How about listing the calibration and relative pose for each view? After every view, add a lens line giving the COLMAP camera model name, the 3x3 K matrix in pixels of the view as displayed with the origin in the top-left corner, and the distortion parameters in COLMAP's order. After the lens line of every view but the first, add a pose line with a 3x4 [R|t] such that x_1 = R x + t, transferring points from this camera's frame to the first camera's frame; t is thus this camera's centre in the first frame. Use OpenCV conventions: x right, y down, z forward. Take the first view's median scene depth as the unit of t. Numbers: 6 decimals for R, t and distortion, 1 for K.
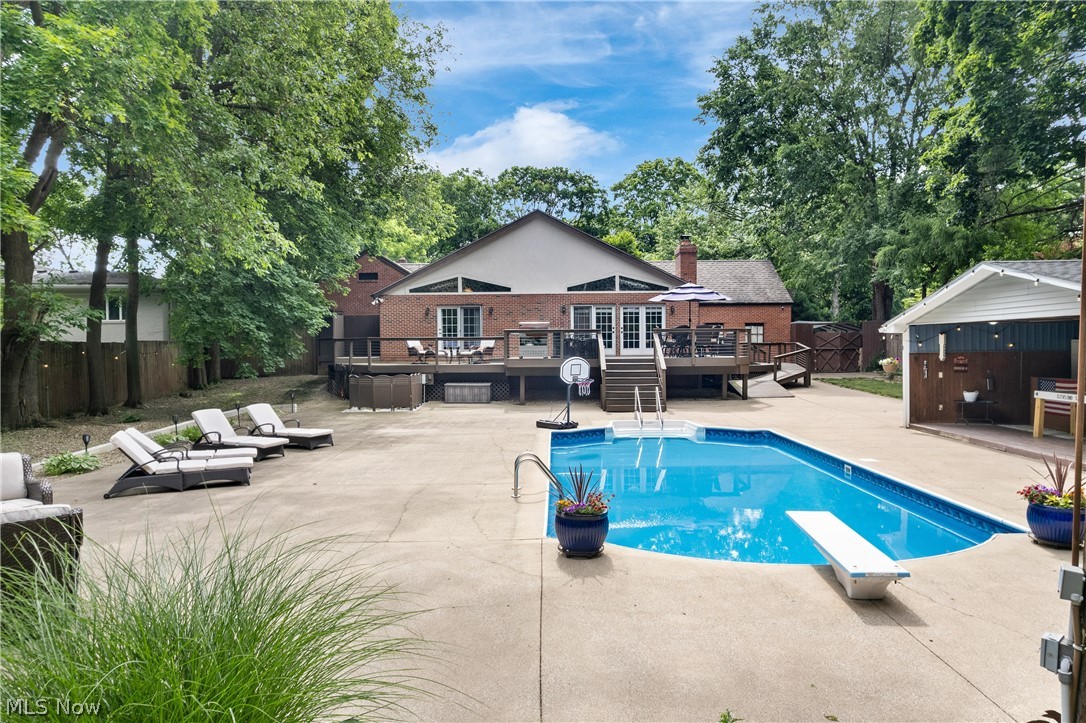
lens RADIAL K [[689.8, 0, 544.0], [0, 689.8, 358.9], [0, 0, 1]] dist [-0.035482, 0.000122]
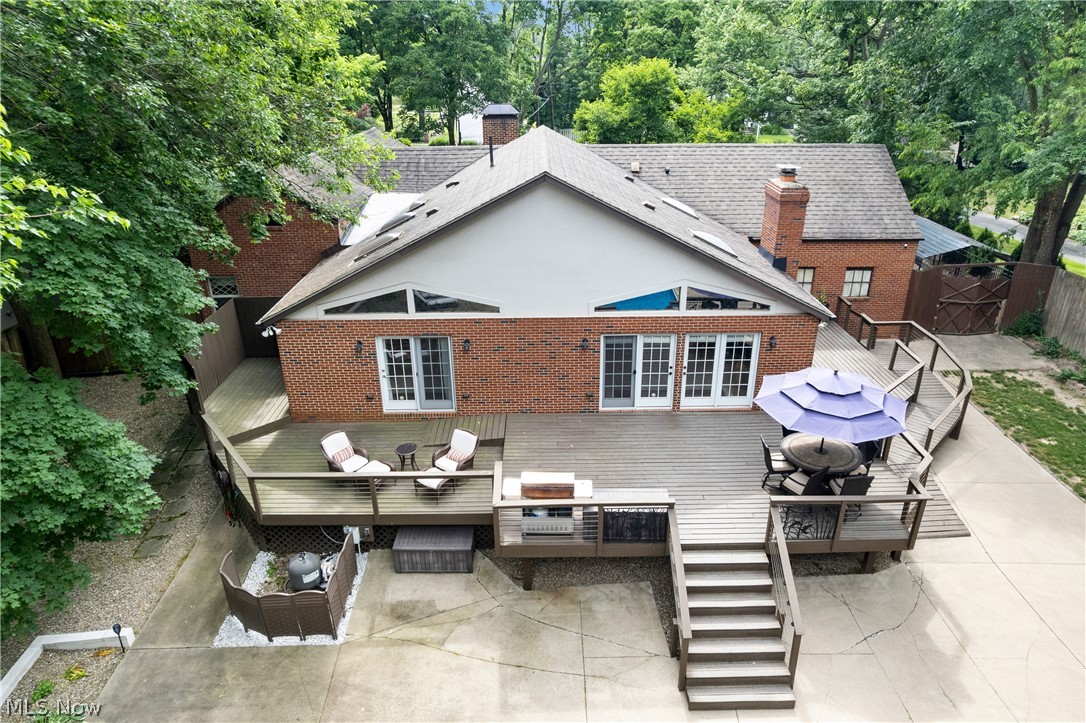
lens RADIAL K [[689.8, 0, 543.0], [0, 689.8, 361.0], [0, 0, 1]] dist [-0.035482, 0.000122]
pose [[0.999716, -0.013165, 0.019875, -0.023507], [0.004757, 0.927083, 0.374826, -0.276703], [-0.023360, -0.374625, 0.926882, 0.444708]]
